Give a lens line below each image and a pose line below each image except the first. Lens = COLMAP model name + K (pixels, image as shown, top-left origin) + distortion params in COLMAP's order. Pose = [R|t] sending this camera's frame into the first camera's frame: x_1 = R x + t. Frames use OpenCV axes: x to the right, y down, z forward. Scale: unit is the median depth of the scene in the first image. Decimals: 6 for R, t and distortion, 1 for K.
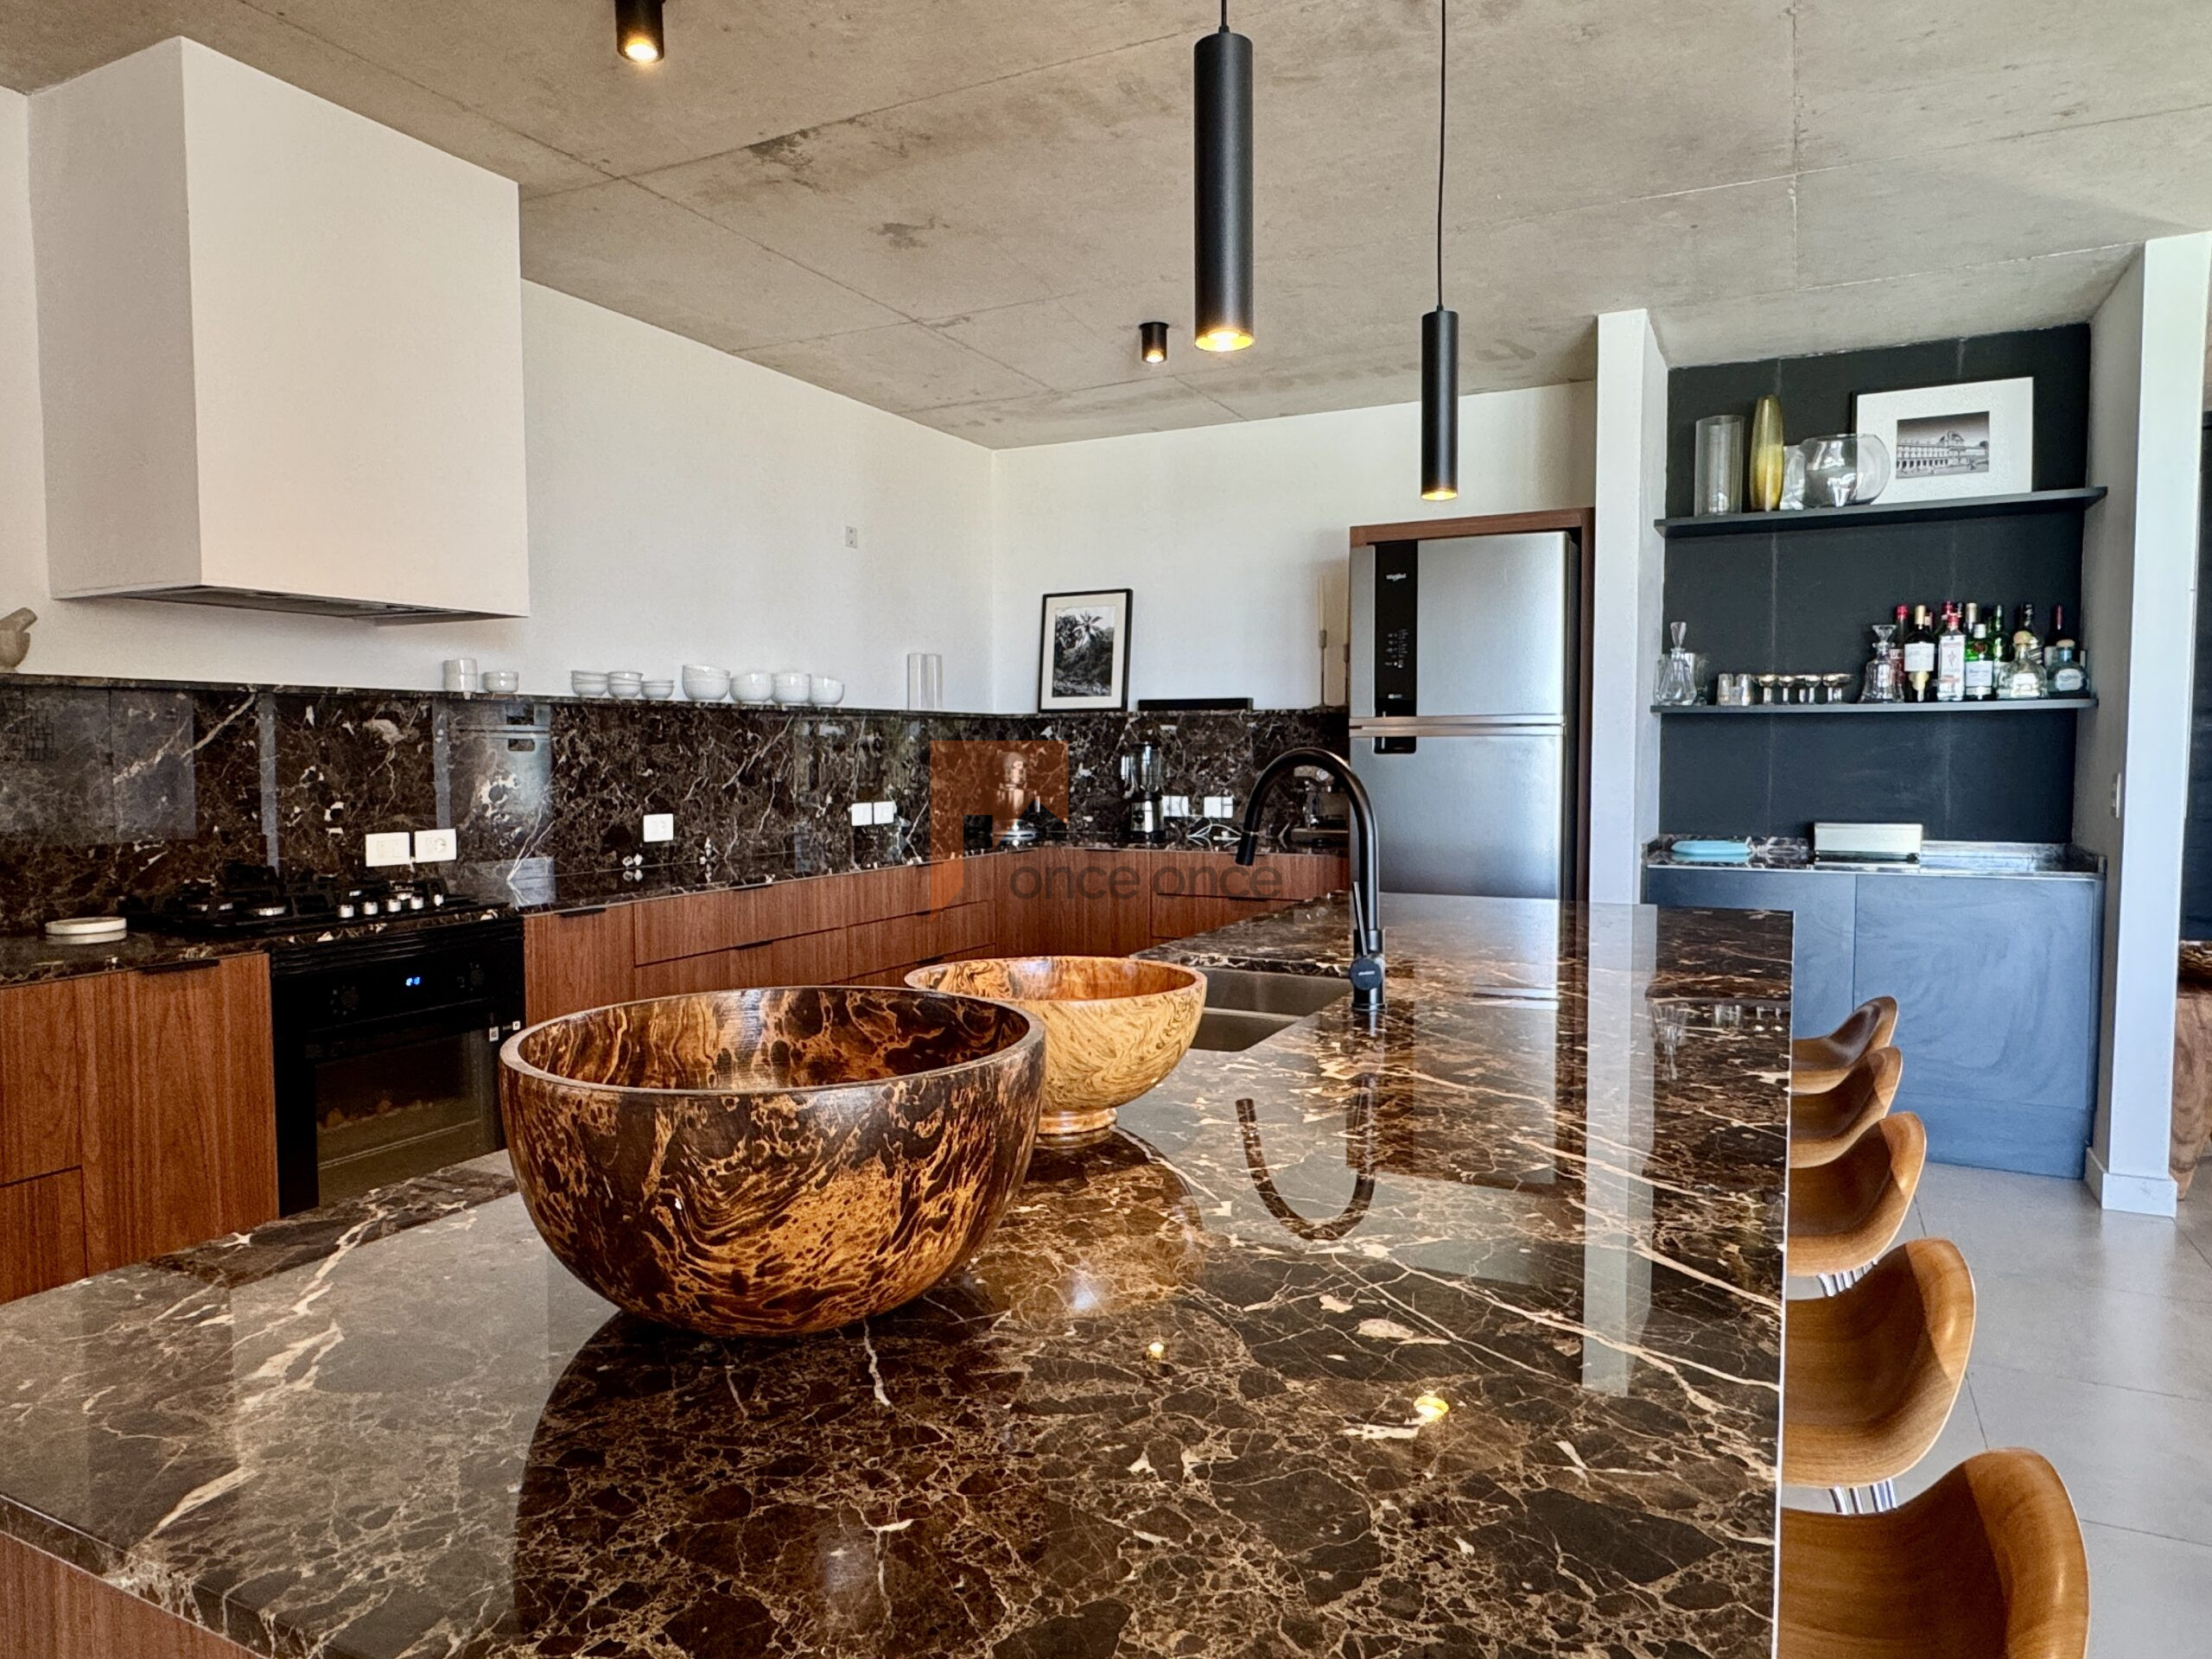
lens RADIAL K [[1380.9, 0, 1106.0], [0, 1380.9, 829.5], [0, 0, 1]] dist [-0.000057, 0.003955]
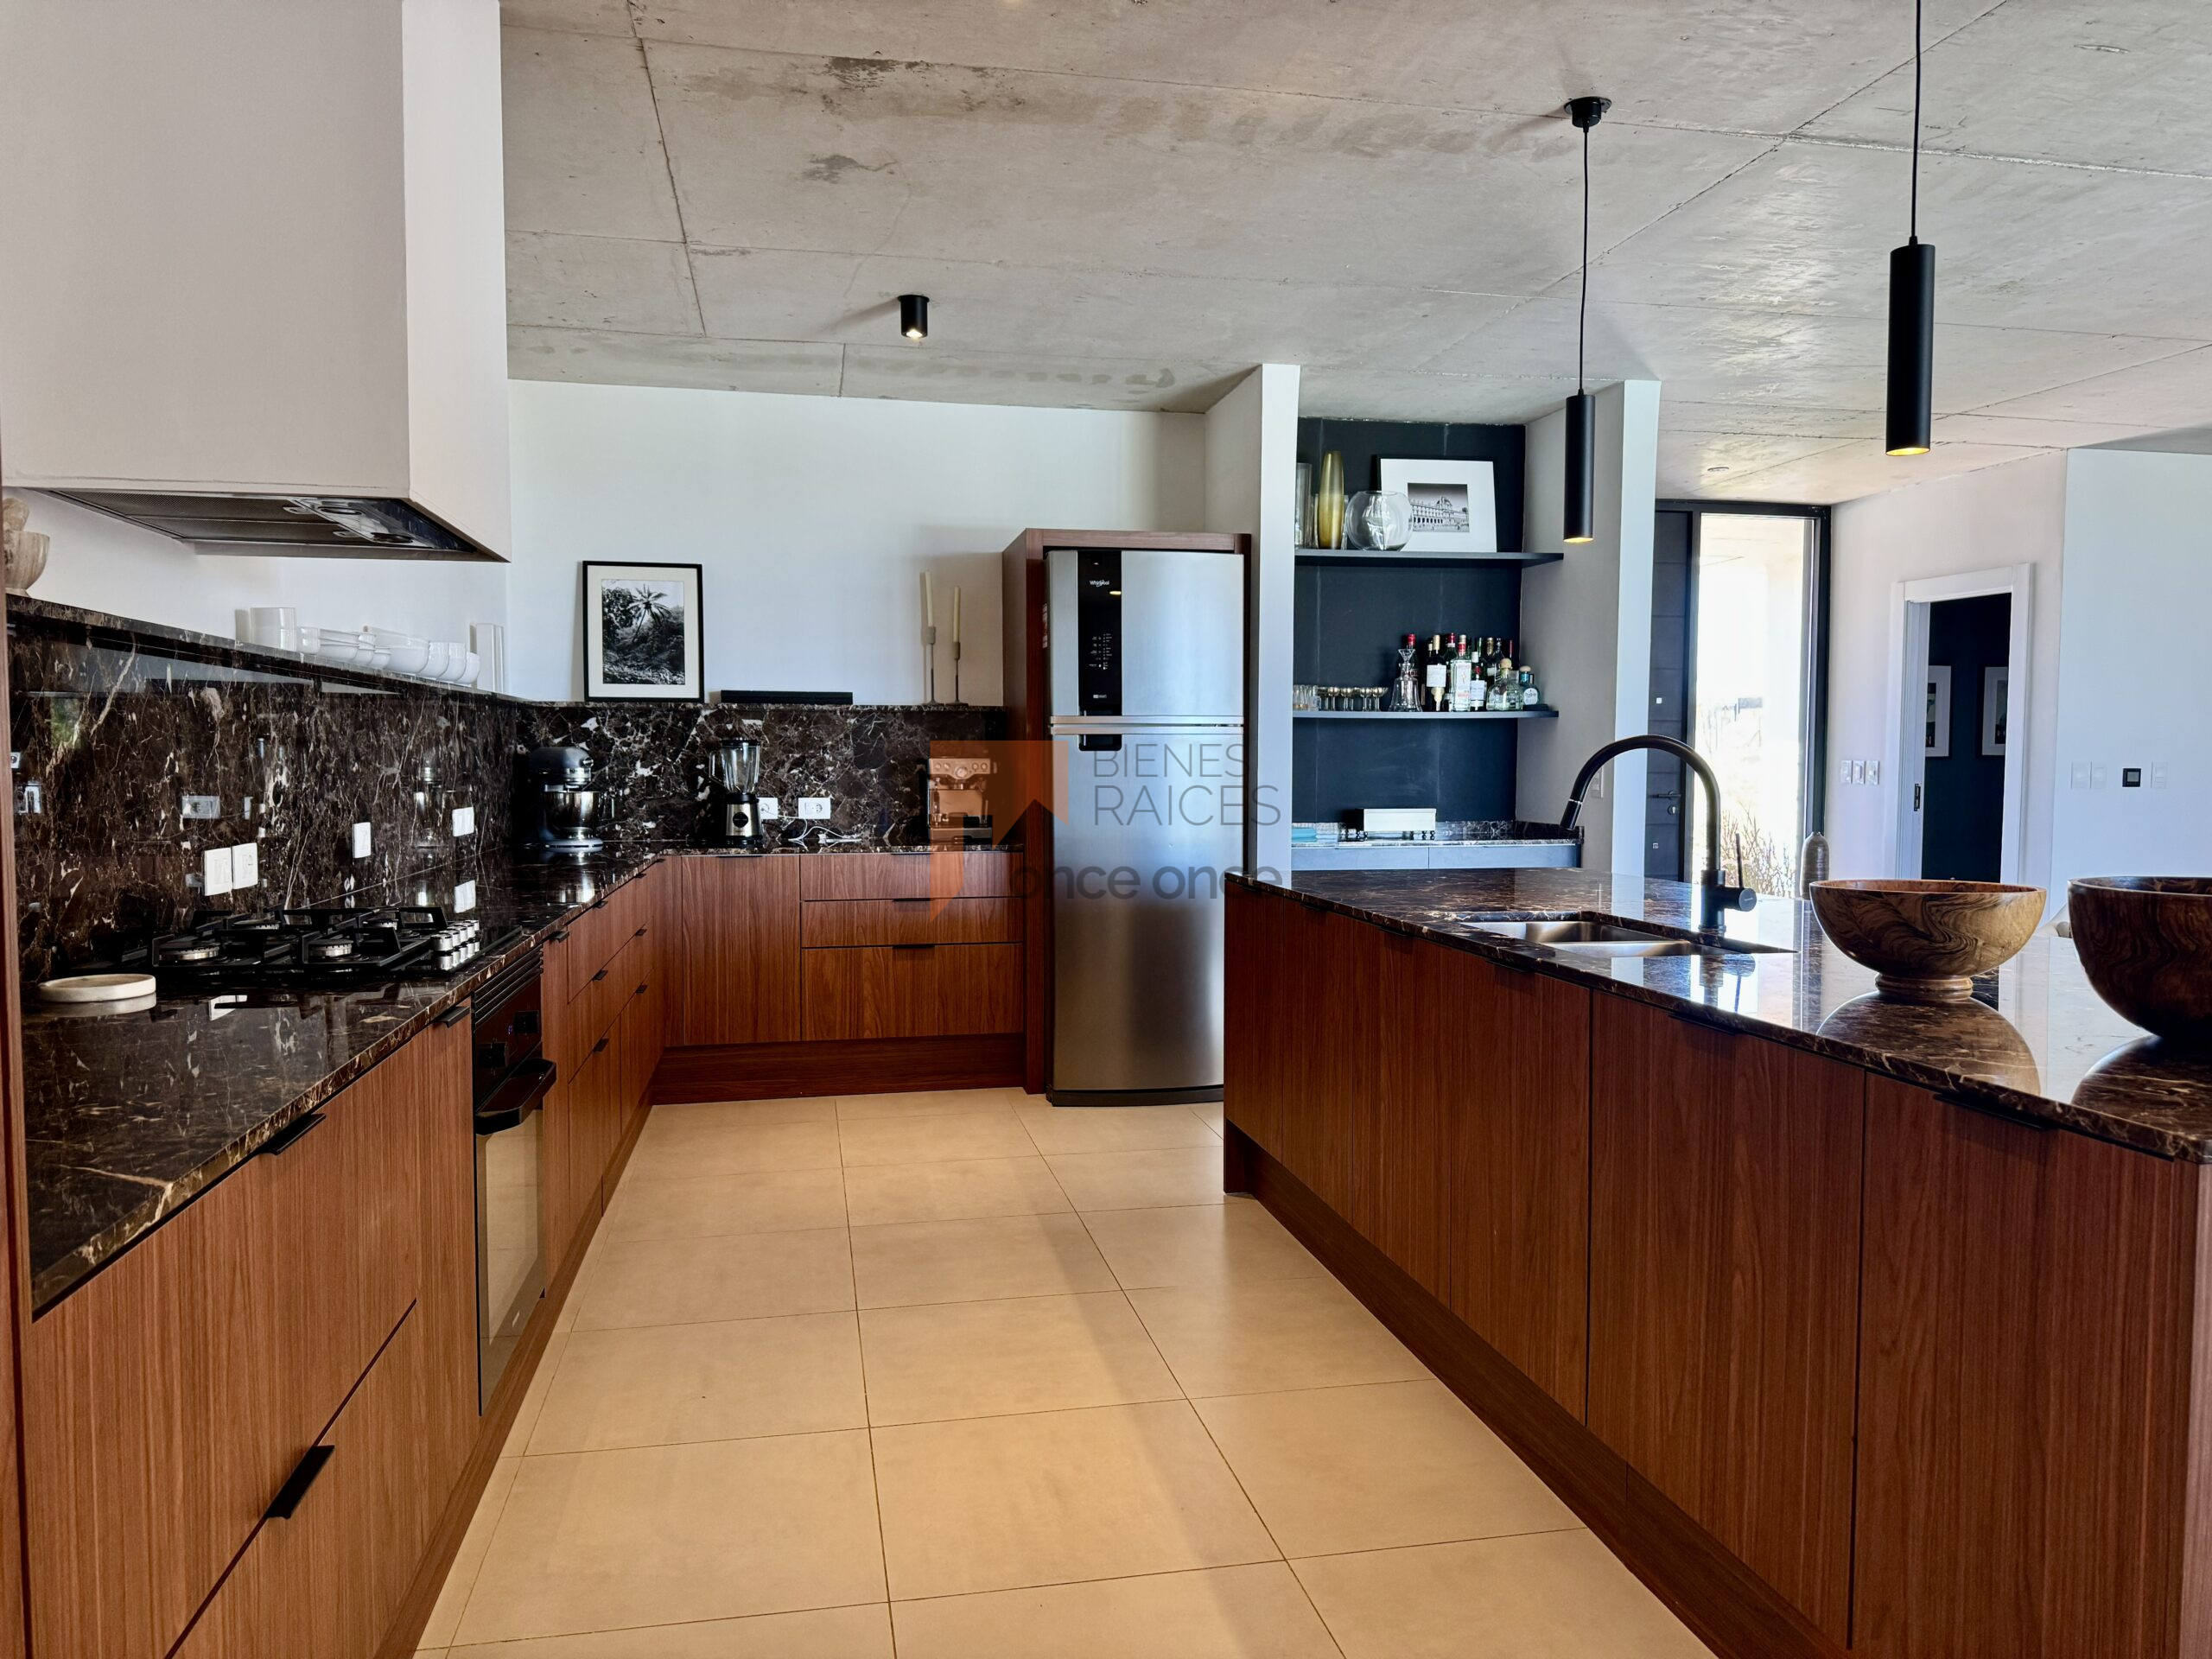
lens RADIAL K [[1537.1, 0, 1096.0], [0, 1537.1, 841.5], [0, 0, 1]] dist [0.141632, -0.236553]
pose [[0.793318, -0.029548, 0.608090, -0.501205], [0.031271, 0.999481, 0.007769, 0.004980], [-0.608004, 0.012852, 0.793830, 0.068730]]
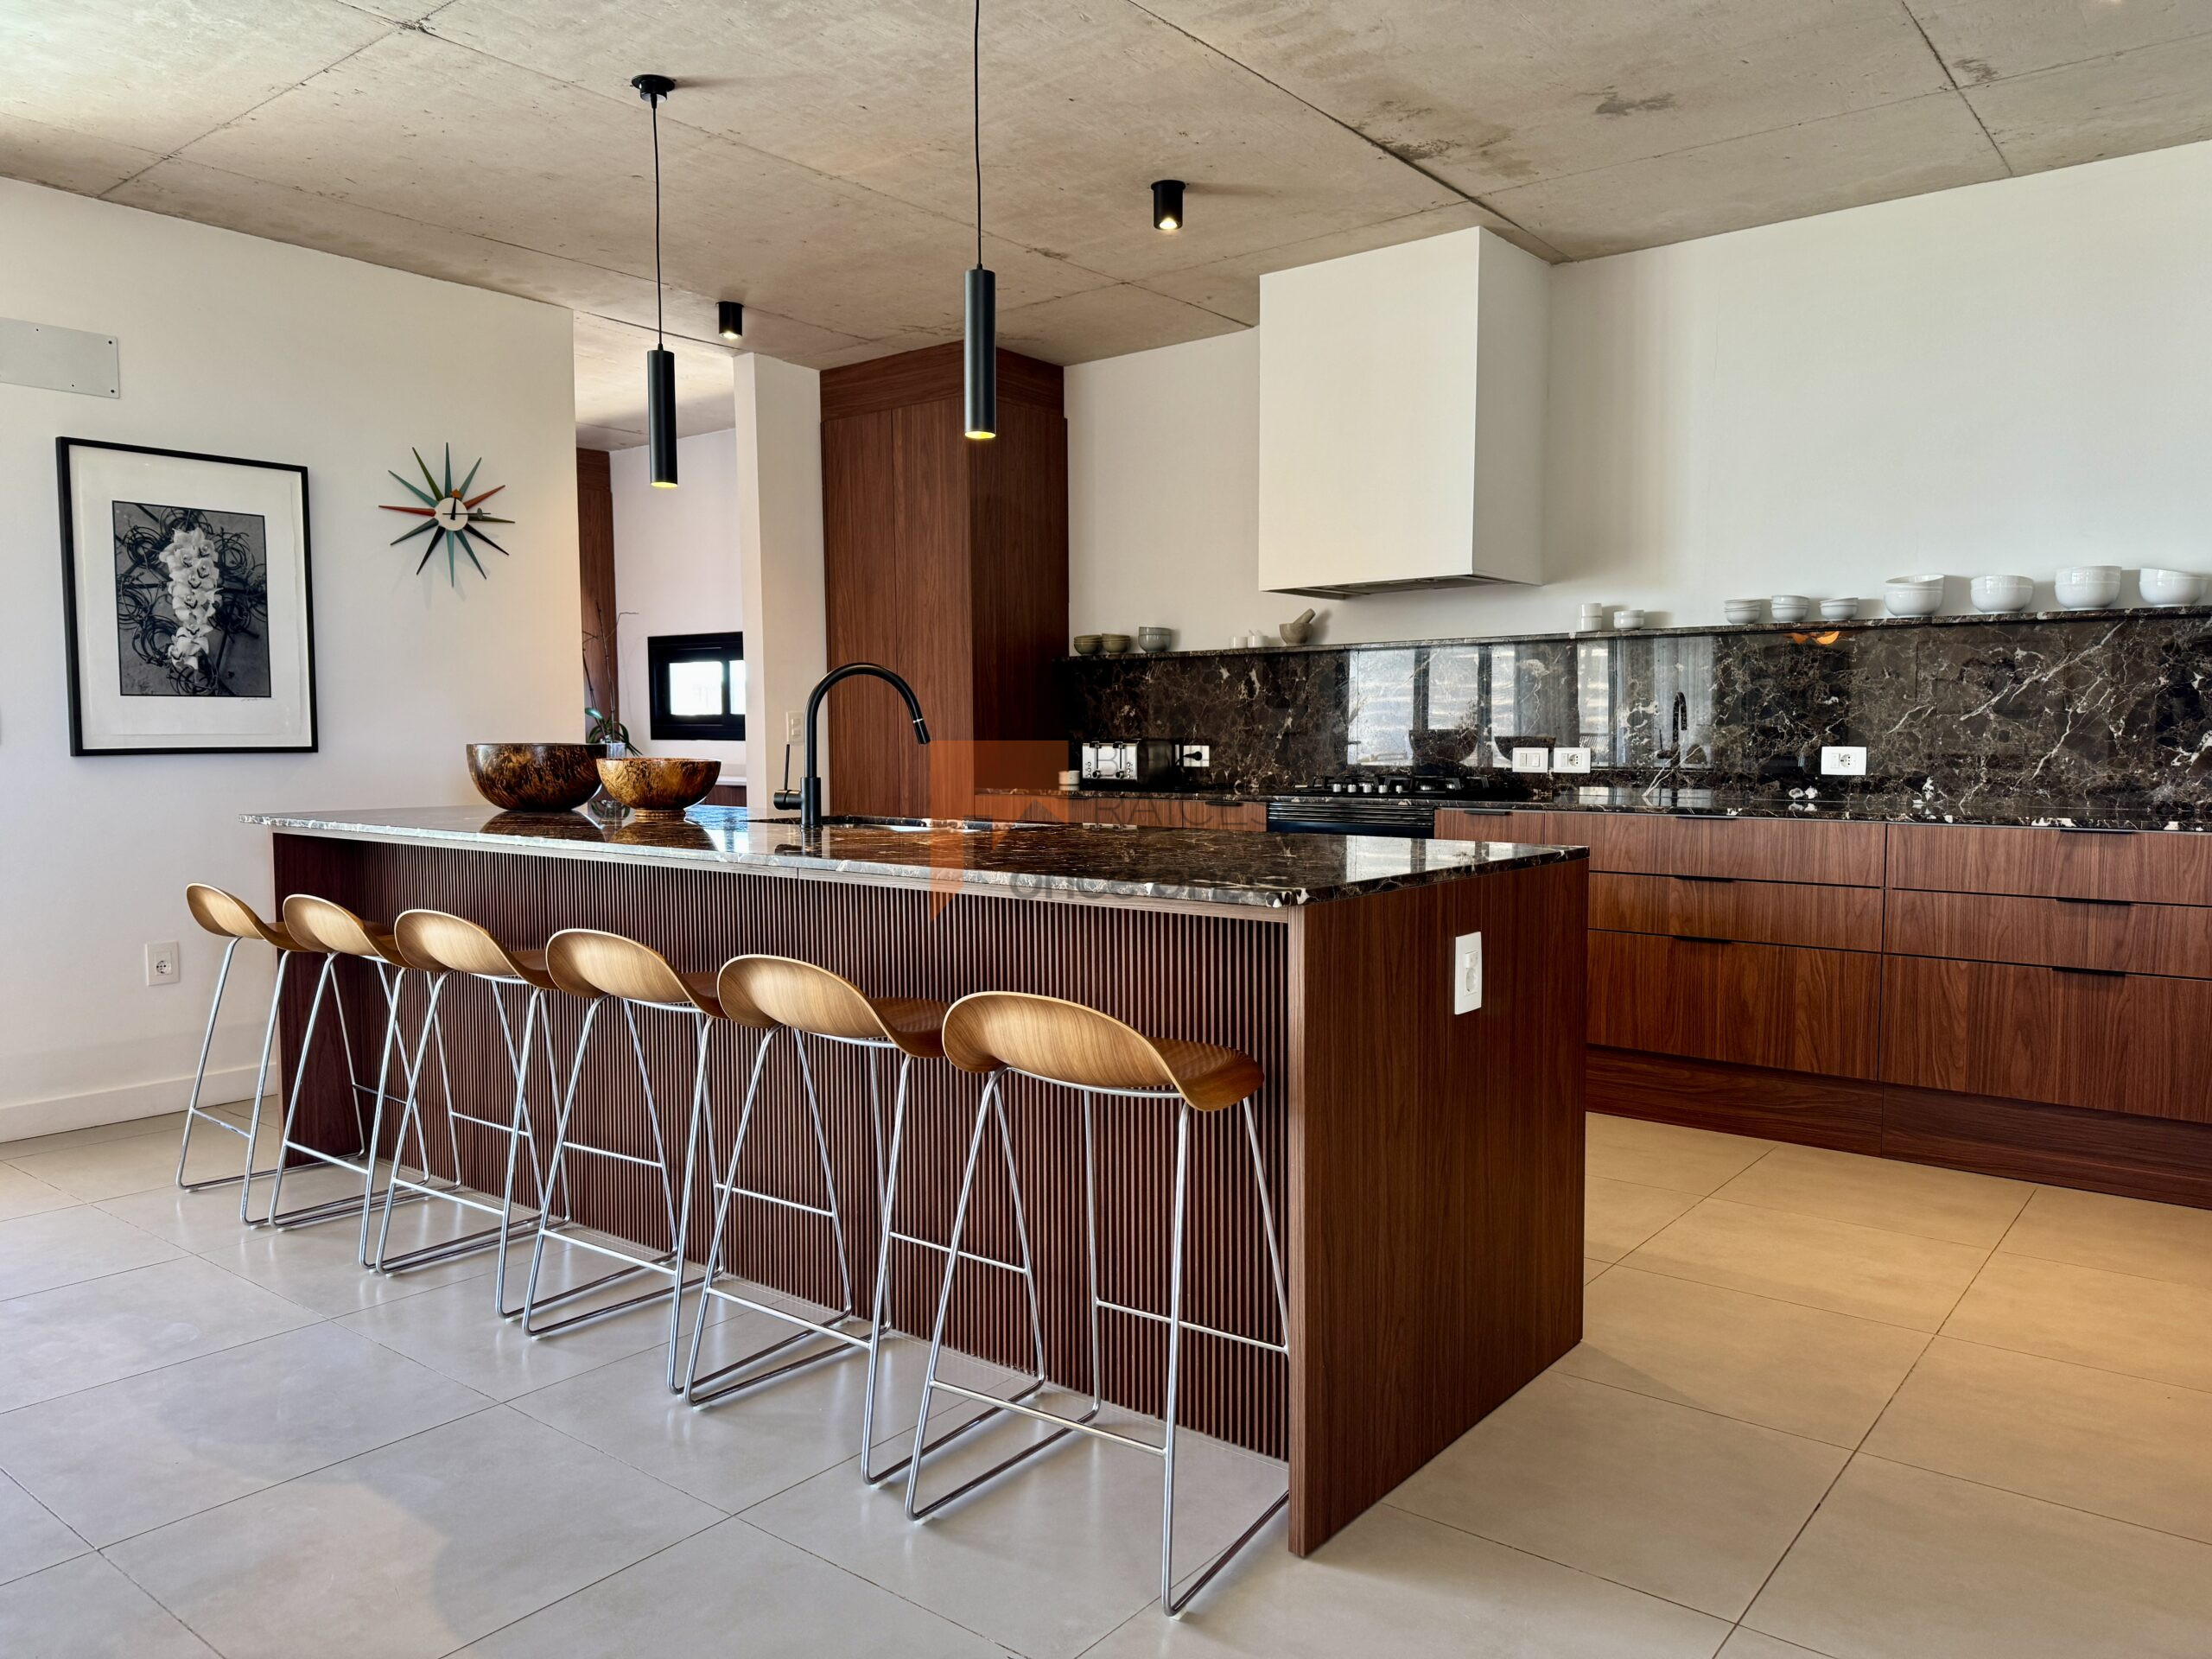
lens RADIAL K [[1537.1, 0, 1096.0], [0, 1537.1, 841.5], [0, 0, 1]] dist [0.141632, -0.236553]
pose [[-0.215139, 0.073044, -0.973848, 0.762562], [-0.055900, 0.994643, 0.086953, -0.010203], [0.974982, 0.073145, -0.209903, 0.703810]]
